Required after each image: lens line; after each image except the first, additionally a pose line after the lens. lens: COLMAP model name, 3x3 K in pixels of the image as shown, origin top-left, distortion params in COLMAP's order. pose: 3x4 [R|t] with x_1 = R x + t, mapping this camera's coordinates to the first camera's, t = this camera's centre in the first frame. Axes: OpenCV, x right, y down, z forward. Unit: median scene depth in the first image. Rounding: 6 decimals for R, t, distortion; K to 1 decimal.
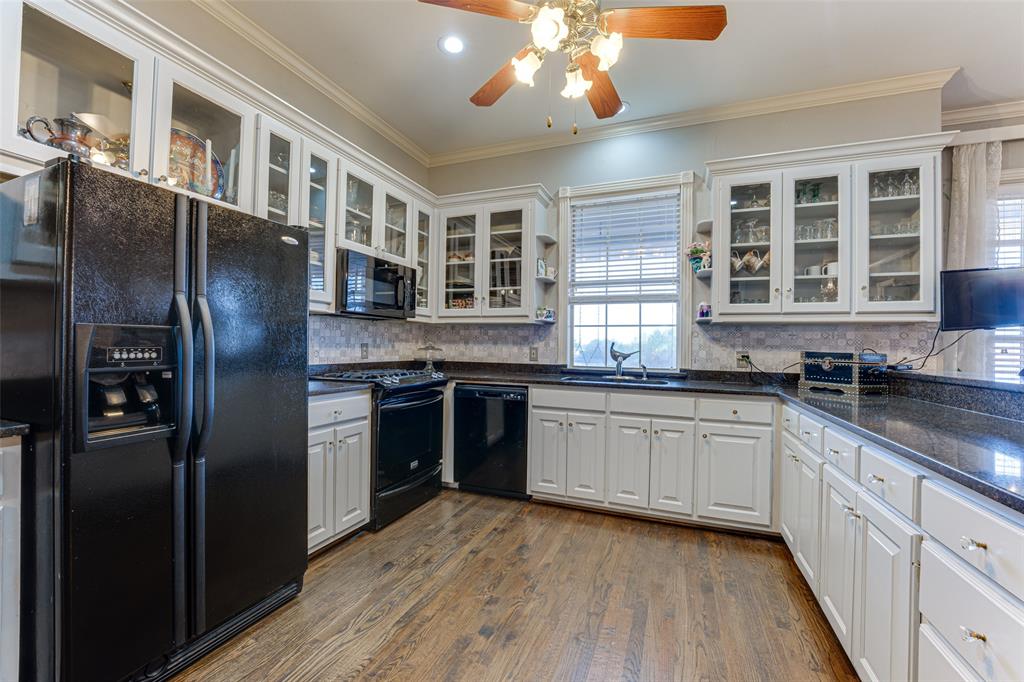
lens RADIAL K [[418.0, 0, 509.5], [0, 418.0, 339.2], [0, 0, 1]] dist [-0.021537, 0.000019]
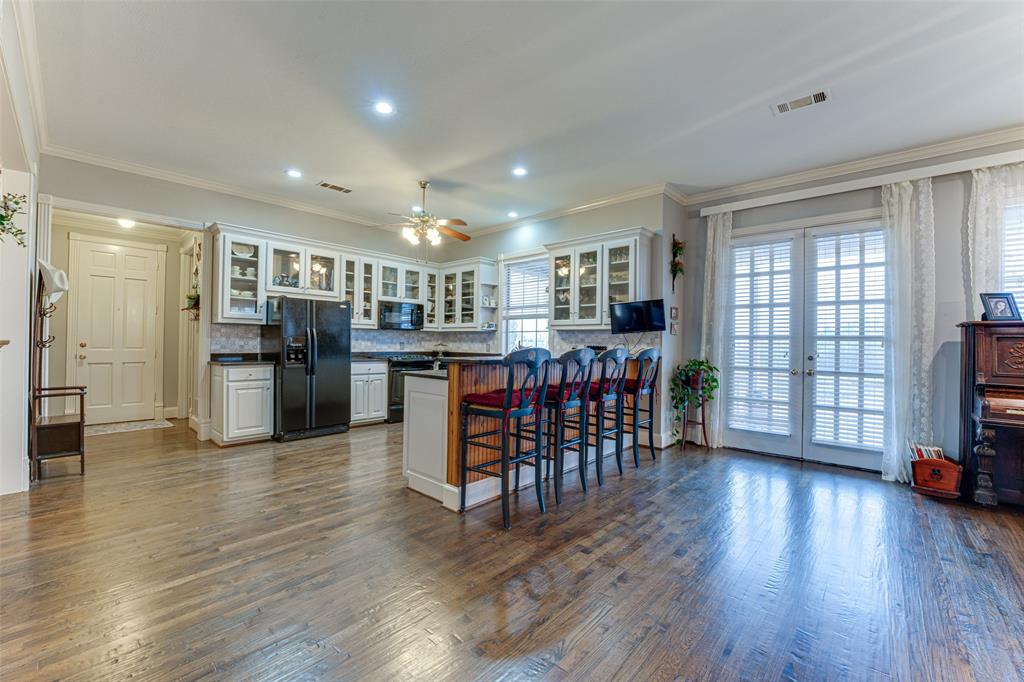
lens RADIAL K [[413.3, 0, 512.0], [0, 413.3, 341.0], [0, 0, 1]] dist [-0.029505, 0.004565]
pose [[0.937852, -0.005491, -0.346992, 0.959253], [0.005900, 0.999983, 0.000123, 0.007727], [0.346985, -0.002163, 0.937868, -0.784819]]
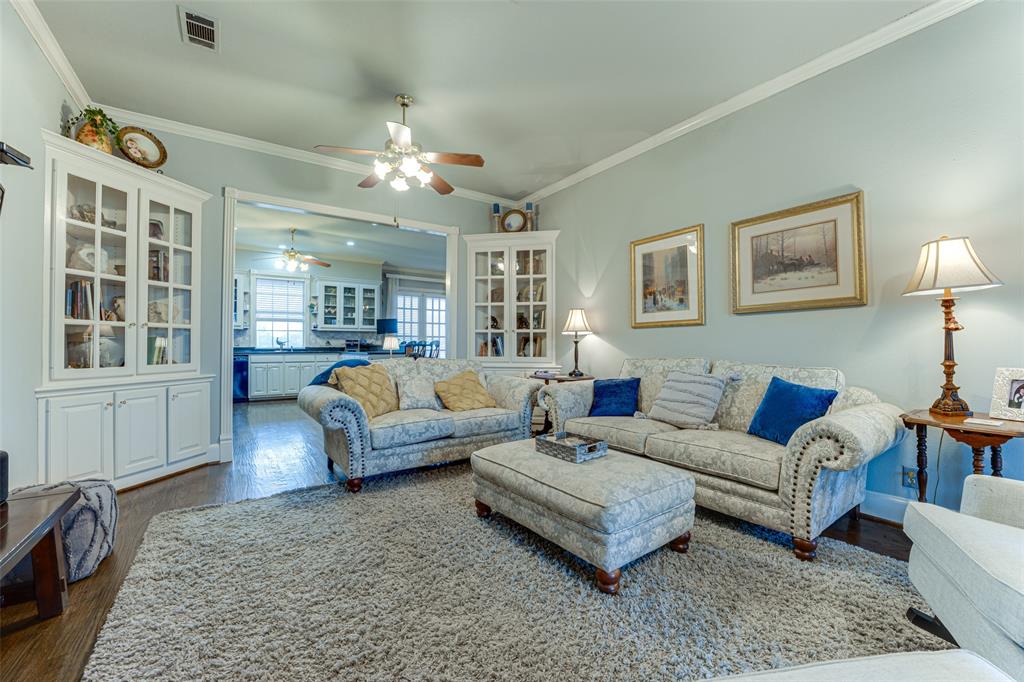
lens RADIAL K [[414.0, 0, 514.0], [0, 414.0, 341.4], [0, 0, 1]] dist [-0.022898, -0.000160]
pose [[0.545336, -0.010074, 0.838157, -1.177028], [0.001229, 0.999936, 0.011219, 0.005651], [-0.838217, -0.005088, 0.545313, -1.715950]]
